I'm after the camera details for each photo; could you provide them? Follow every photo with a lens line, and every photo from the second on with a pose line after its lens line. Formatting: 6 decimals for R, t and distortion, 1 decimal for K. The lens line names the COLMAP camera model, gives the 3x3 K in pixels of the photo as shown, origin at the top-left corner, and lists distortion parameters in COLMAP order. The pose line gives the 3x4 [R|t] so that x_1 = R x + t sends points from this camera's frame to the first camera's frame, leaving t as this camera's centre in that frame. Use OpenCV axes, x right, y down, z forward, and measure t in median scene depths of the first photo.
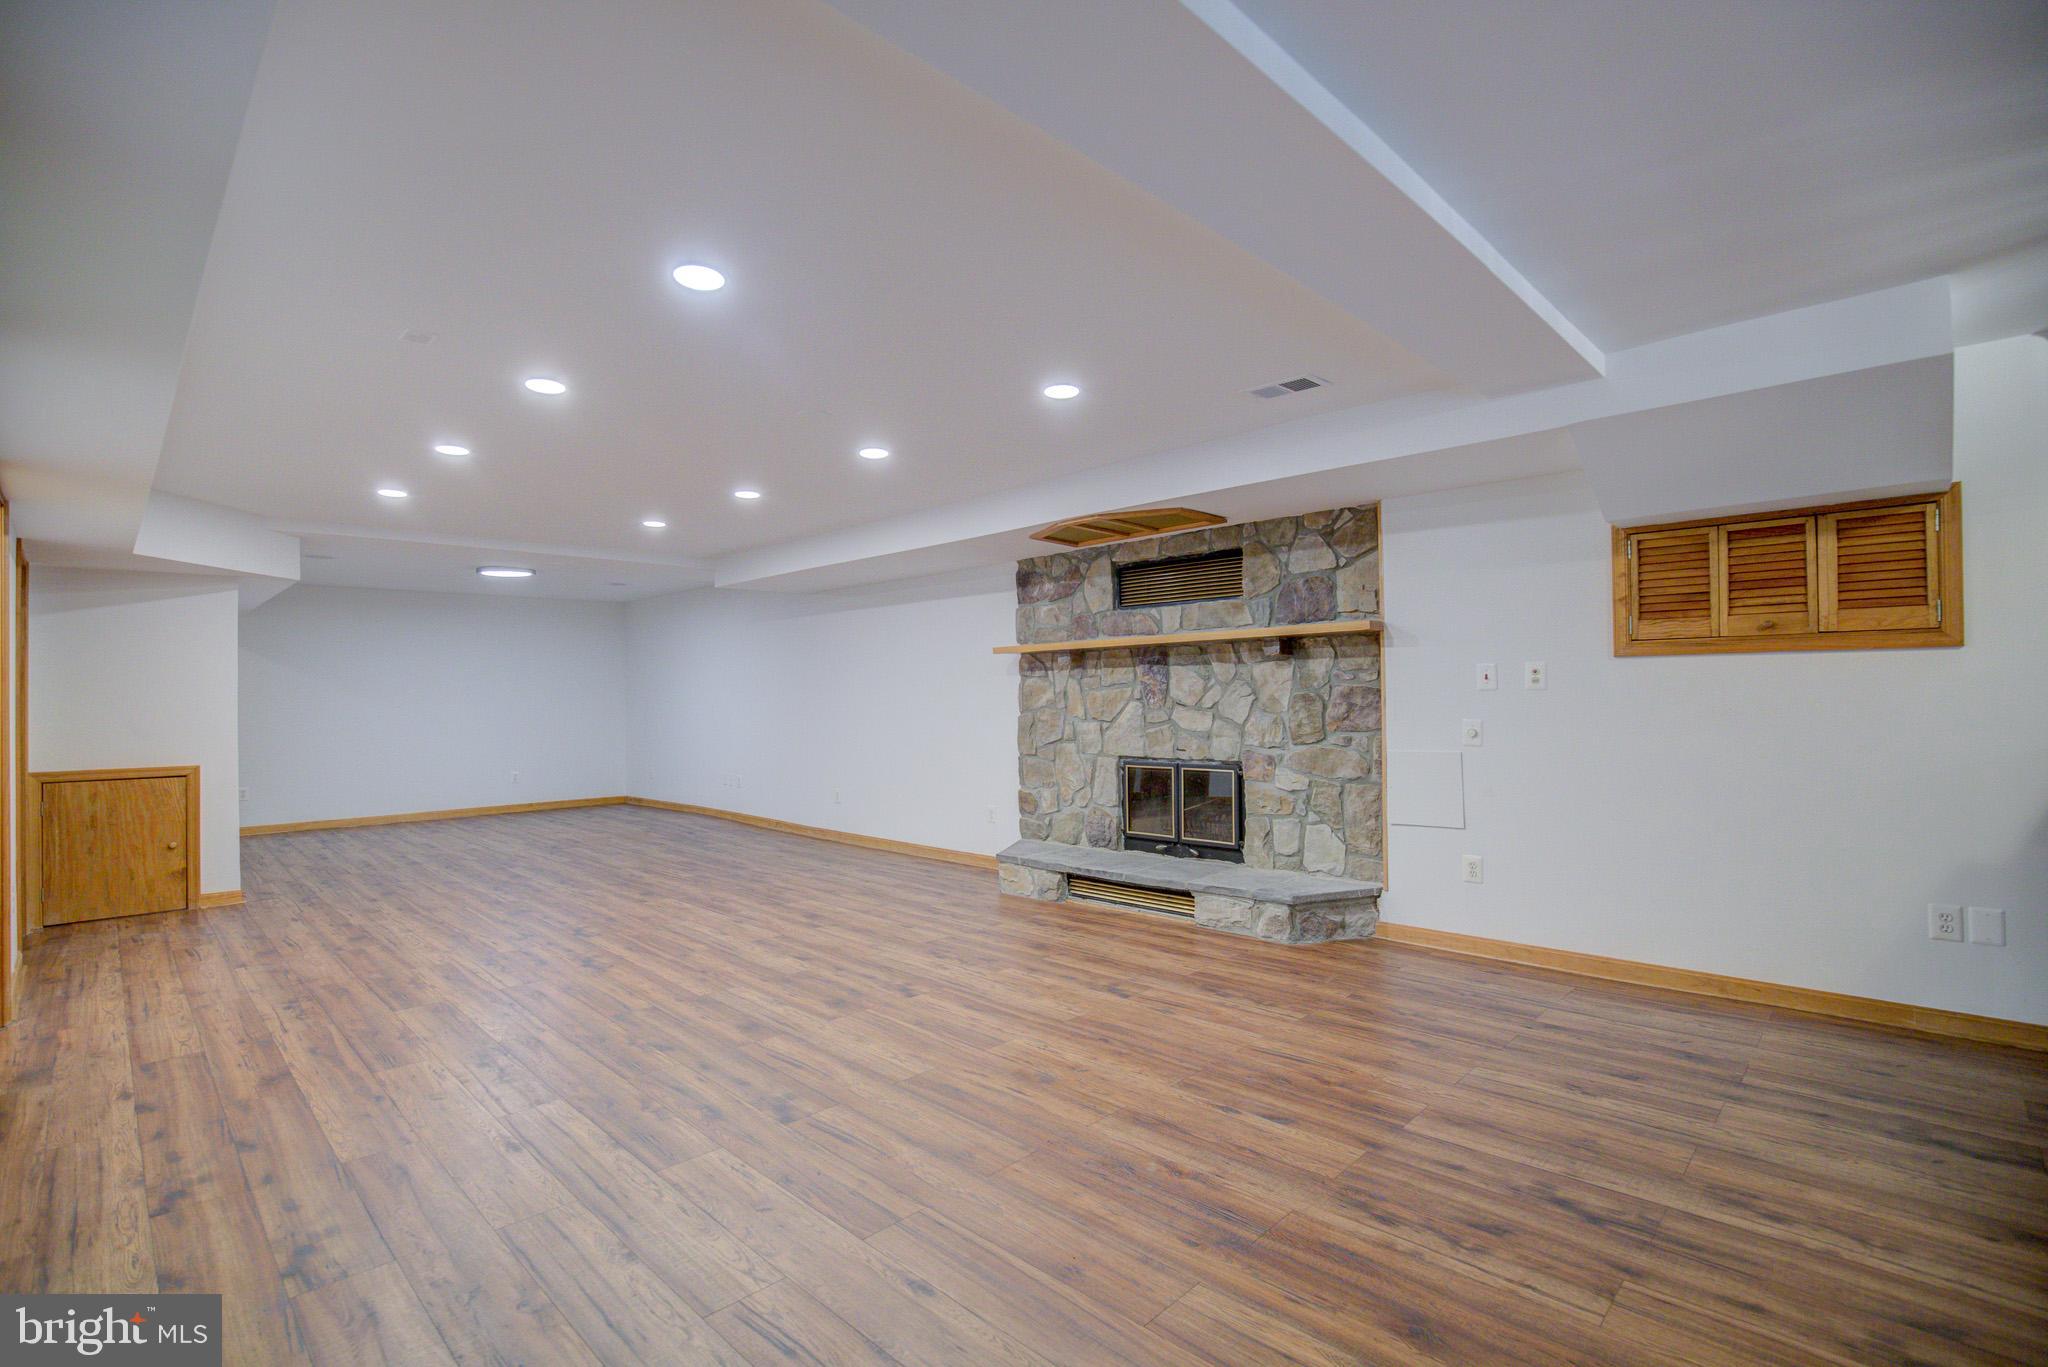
lens RADIAL K [[963.8, 0, 972.9], [0, 963.8, 678.4], [0, 0, 1]] dist [-0.025799, 0.003466]
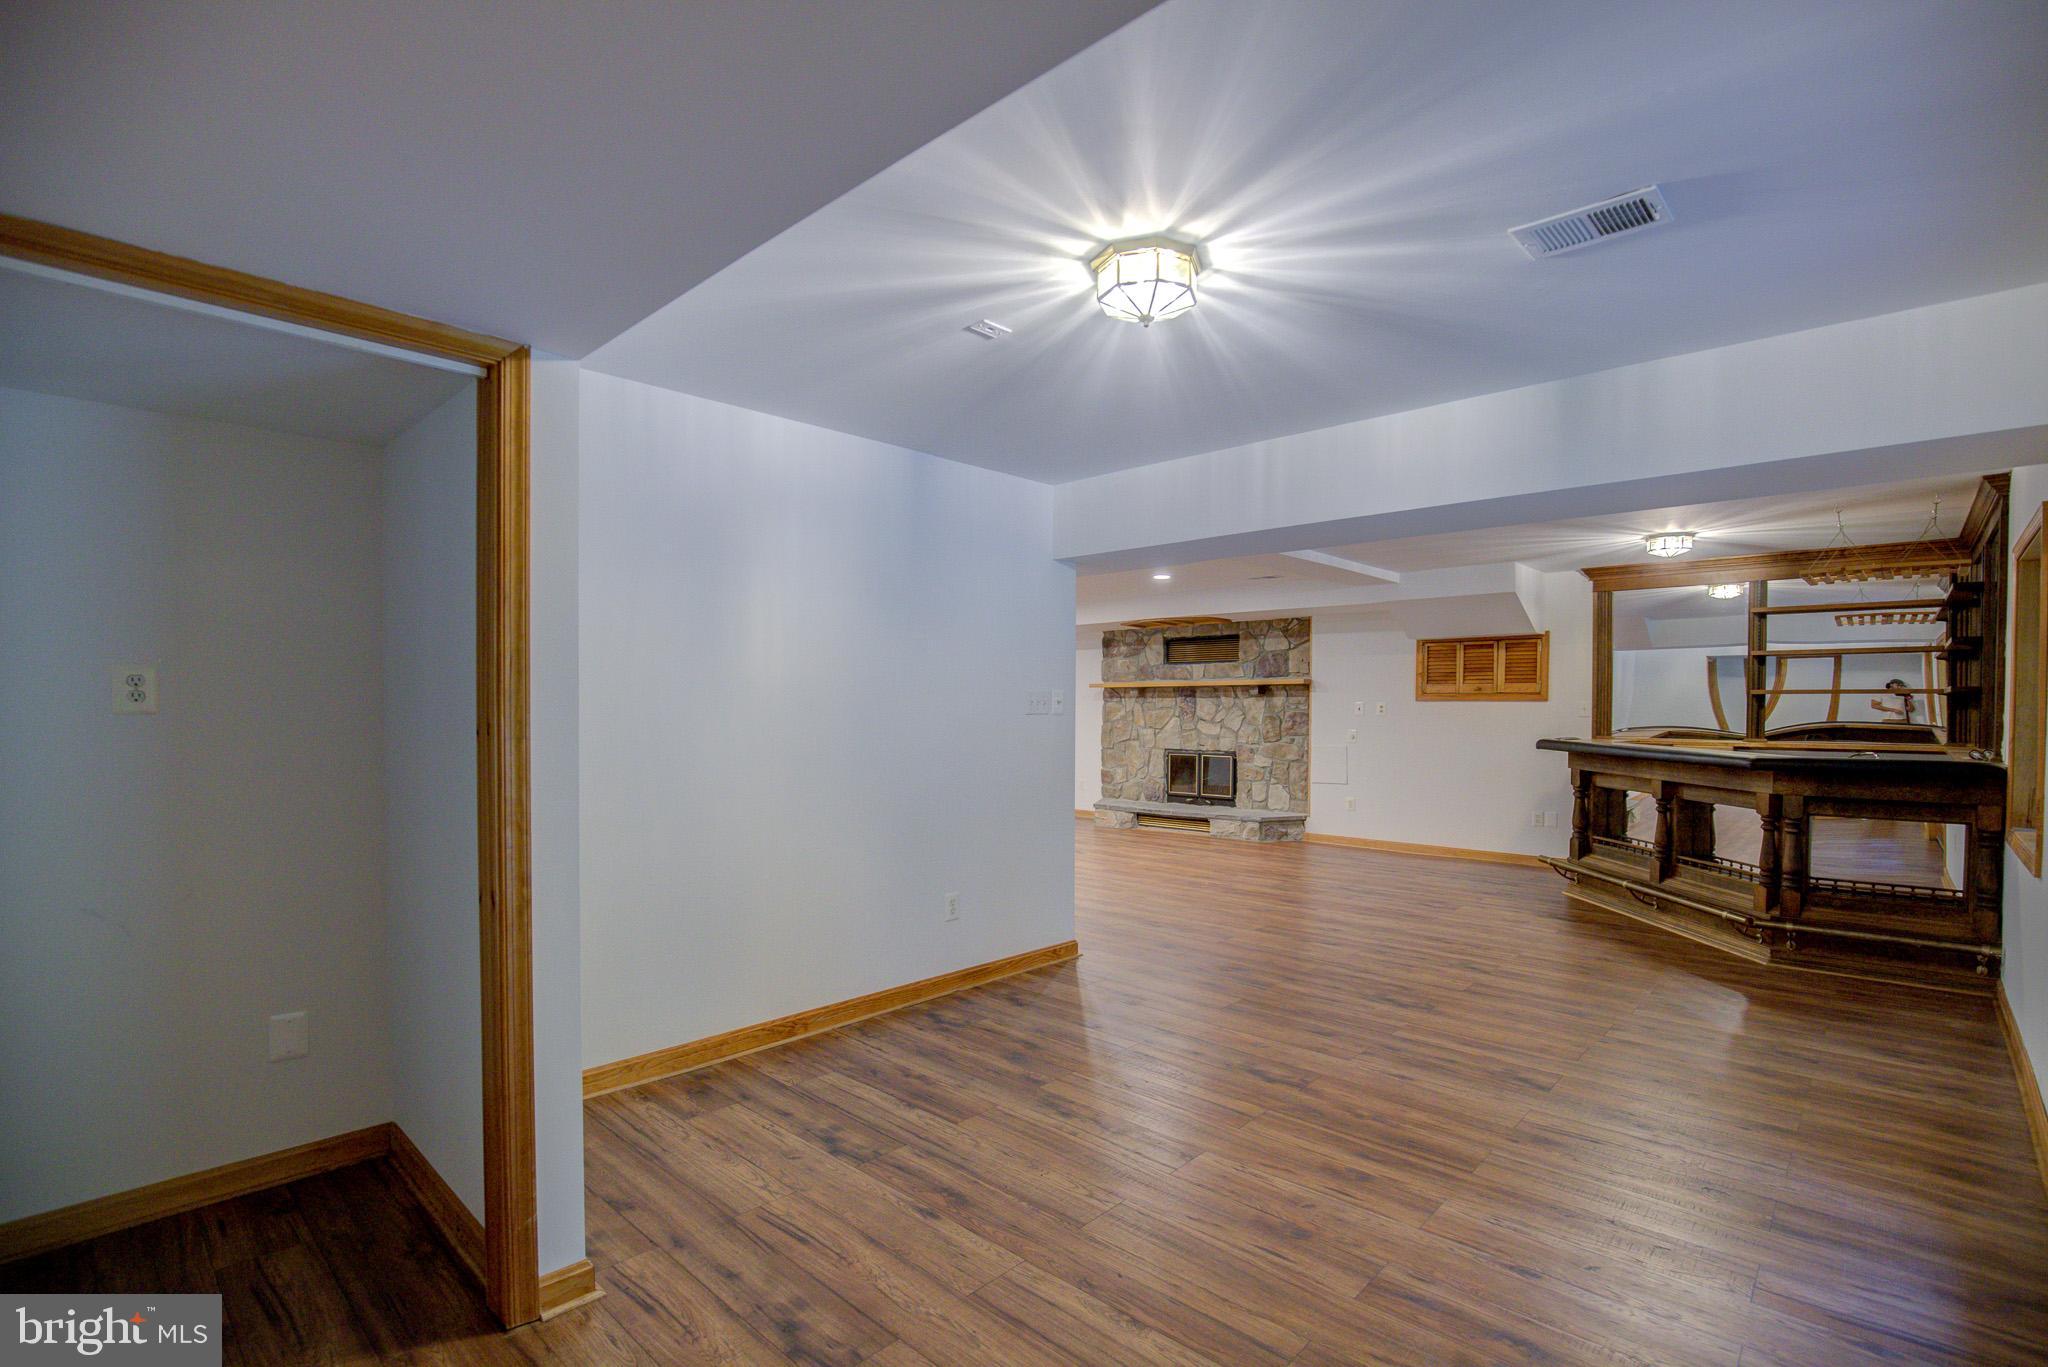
lens RADIAL K [[963.8, 0, 977.2], [0, 963.8, 713.2], [0, 0, 1]] dist [-0.025799, 0.003466]
pose [[0.999499, 0.020789, 0.023860, -0.264643], [-0.021280, 0.999563, 0.020517, -0.013995], [-0.023423, -0.021014, 0.999505, -0.838033]]
